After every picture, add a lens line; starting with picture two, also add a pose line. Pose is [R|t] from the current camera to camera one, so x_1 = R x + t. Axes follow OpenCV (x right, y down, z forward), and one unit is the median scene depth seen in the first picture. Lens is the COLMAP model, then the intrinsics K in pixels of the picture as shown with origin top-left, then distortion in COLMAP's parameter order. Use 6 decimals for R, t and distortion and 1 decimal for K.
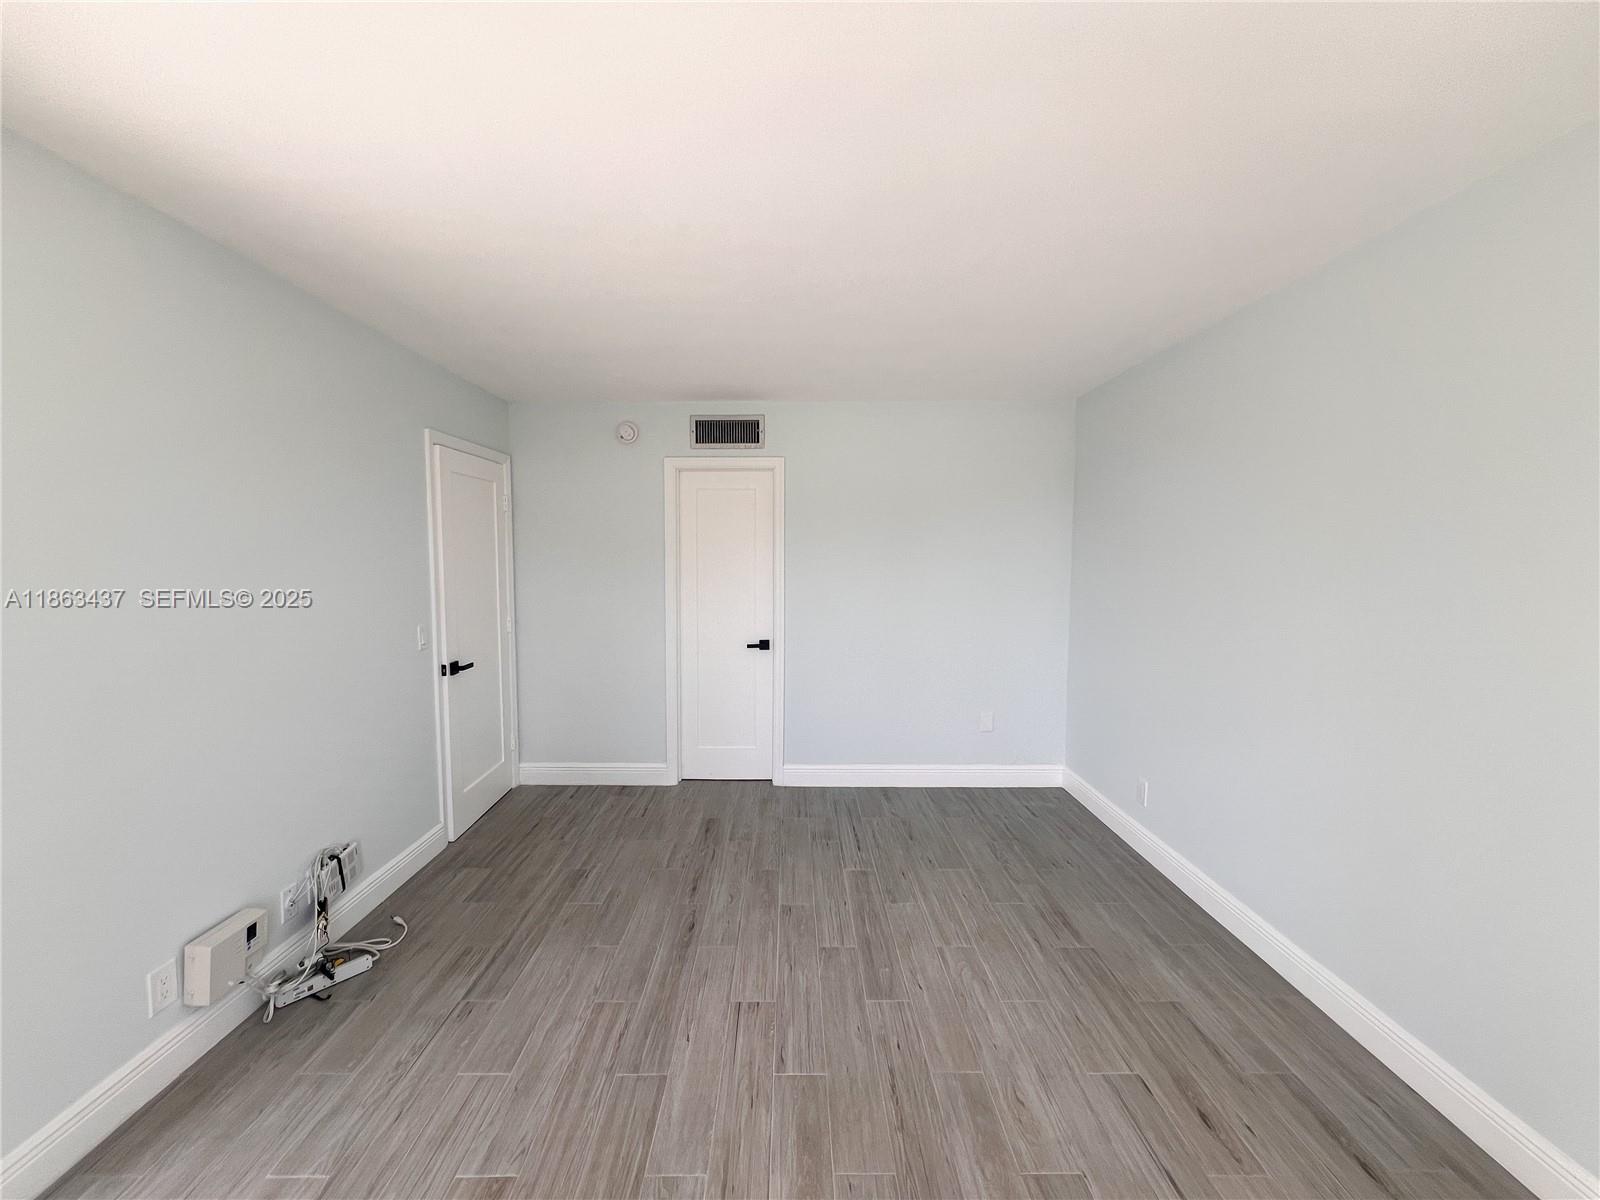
lens RADIAL K [[643.6, 0, 794.1], [0, 643.6, 597.7], [0, 0, 1]] dist [-0.002773, 0.000734]
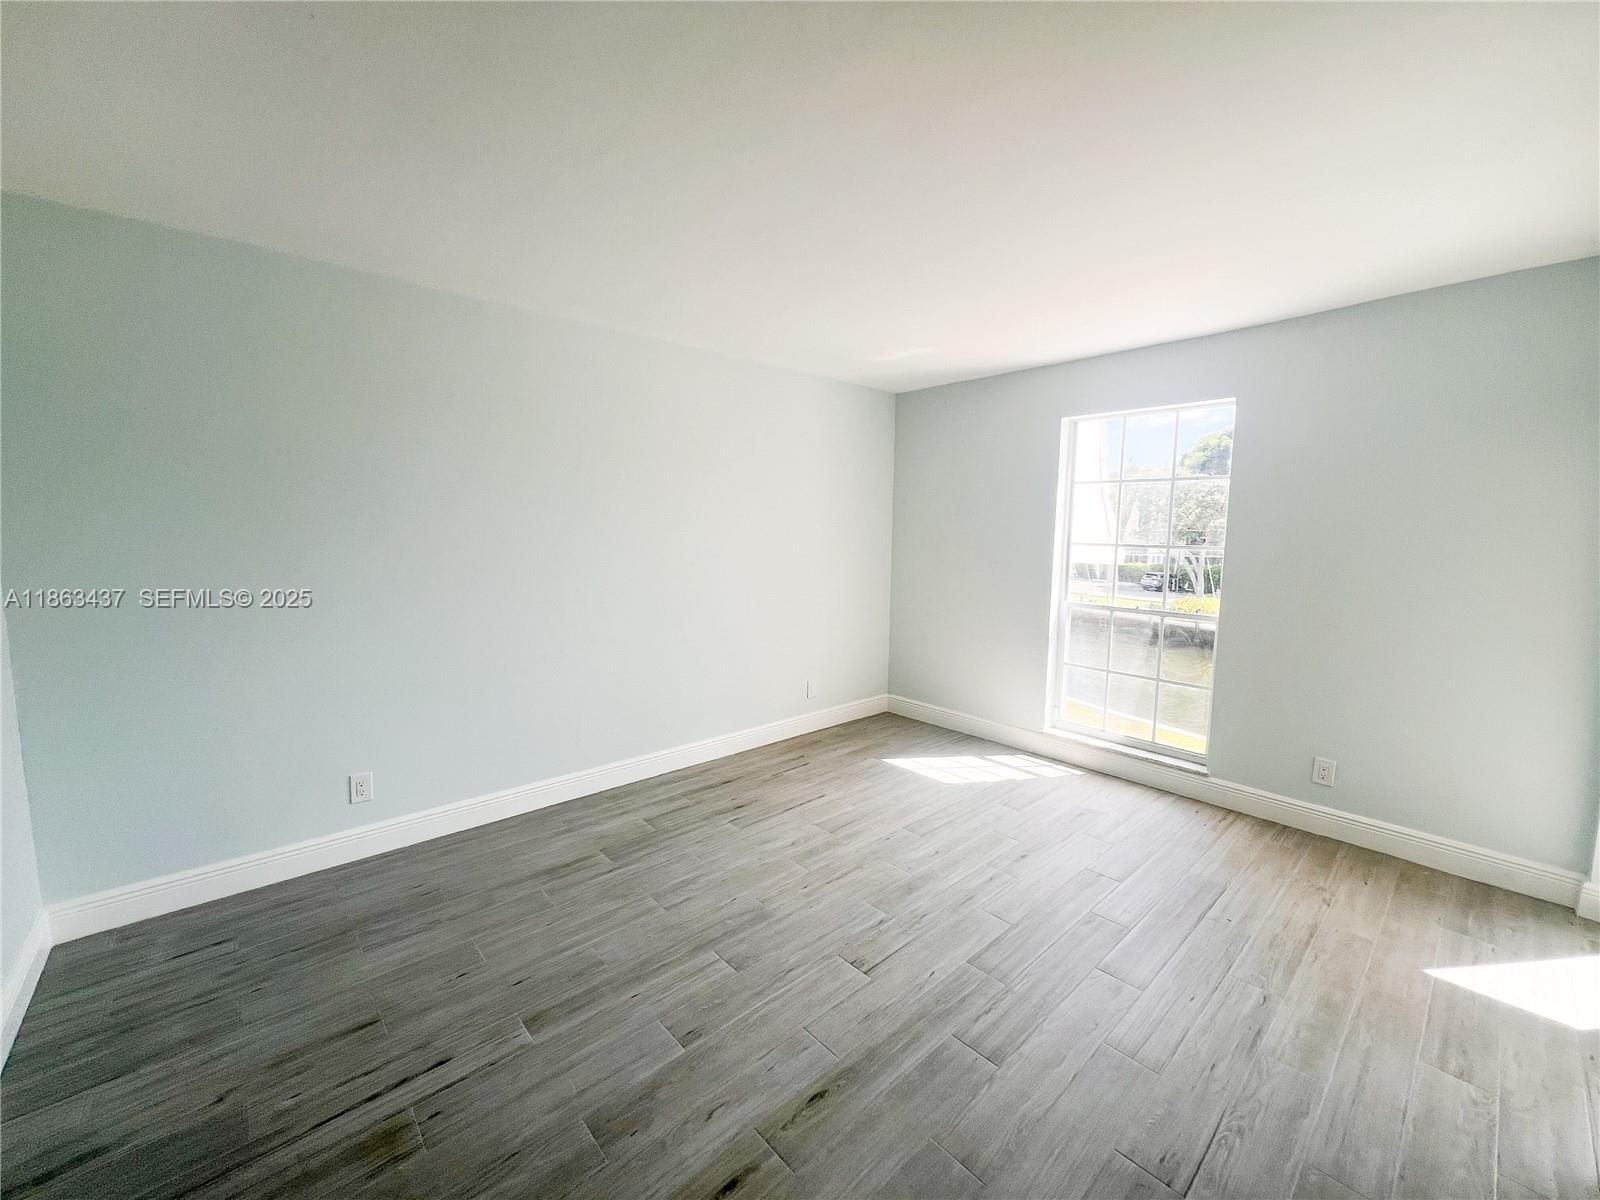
lens RADIAL K [[640.8, 0, 794.6], [0, 640.8, 599.6], [0, 0, 1]] dist [-0.004808, 0.000672]
pose [[-0.662563, -0.095076, 0.742948, -0.657420], [0.038390, 0.986296, 0.160454, -0.089426], [-0.748022, 0.134833, -0.649833, 1.575079]]
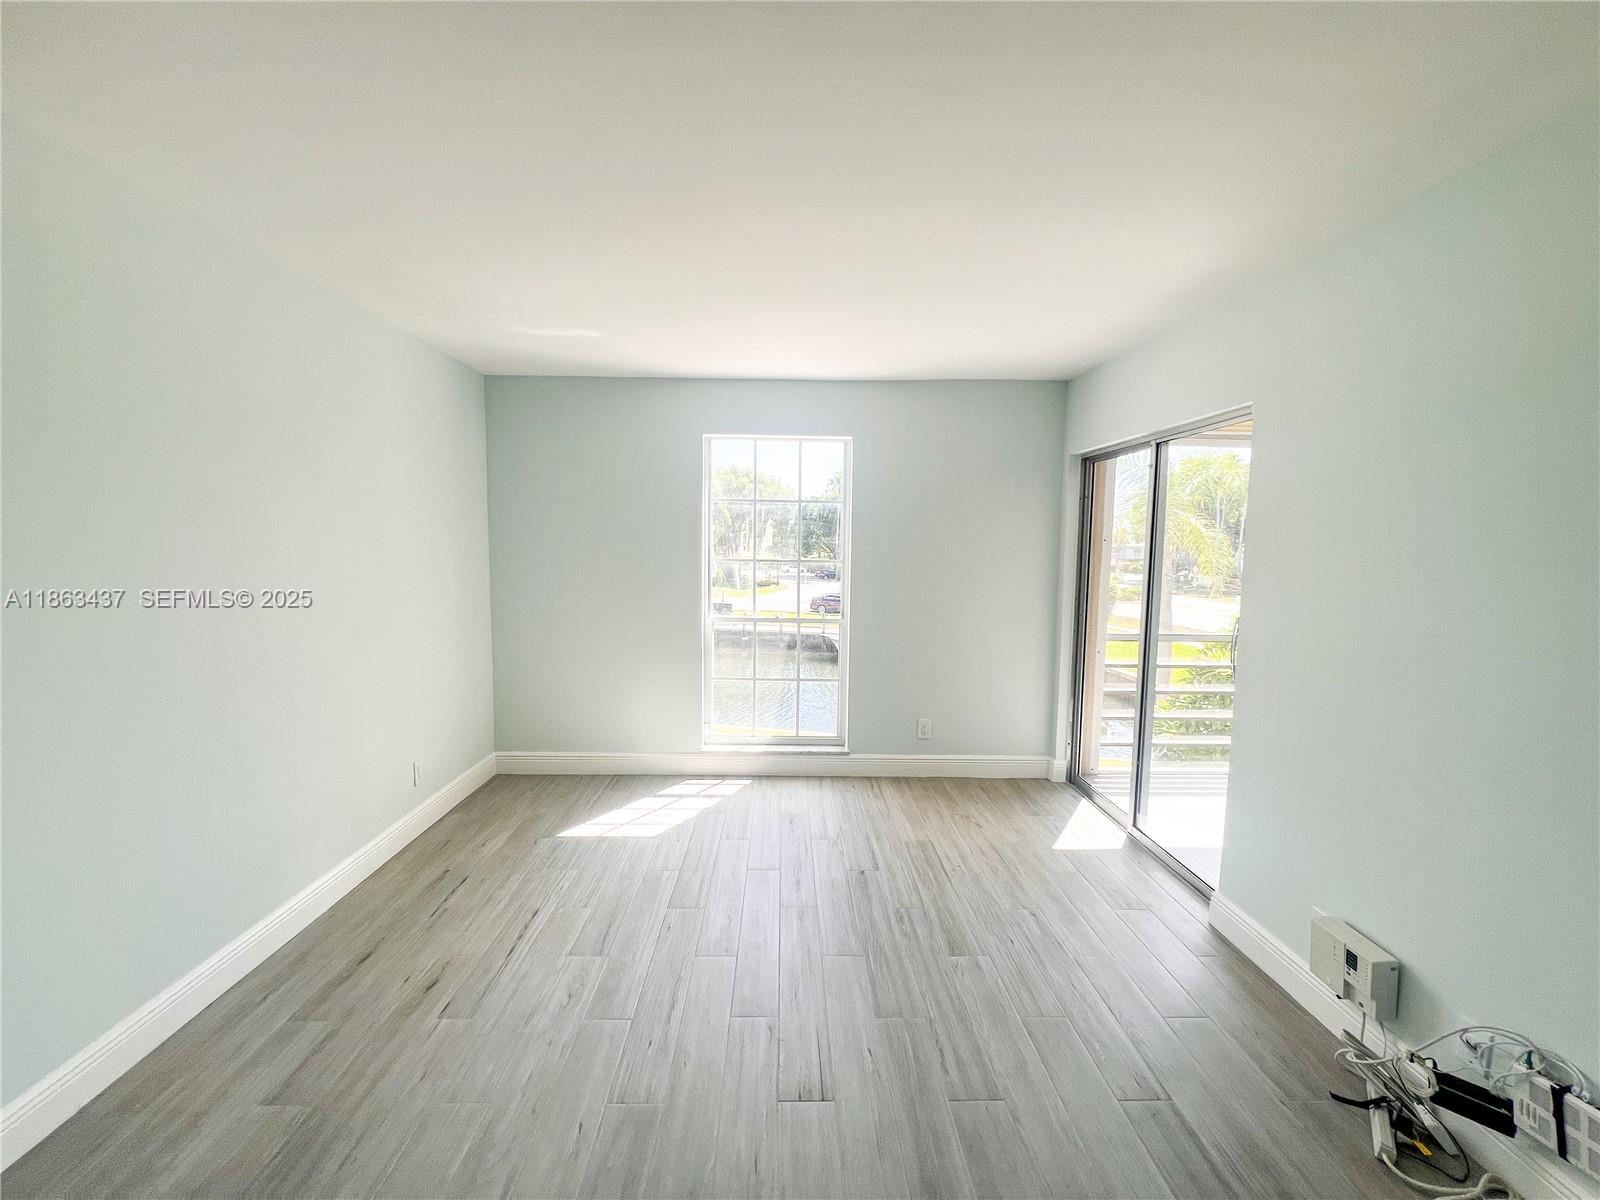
lens RADIAL K [[640.8, 0, 798.0], [0, 640.8, 599.3], [0, 0, 1]] dist [-0.004808, 0.000672]
pose [[-0.999753, -0.015425, -0.015977, -0.030319], [-0.017726, 0.987646, 0.155694, -0.102719], [0.013378, 0.155938, -0.987676, 1.620790]]
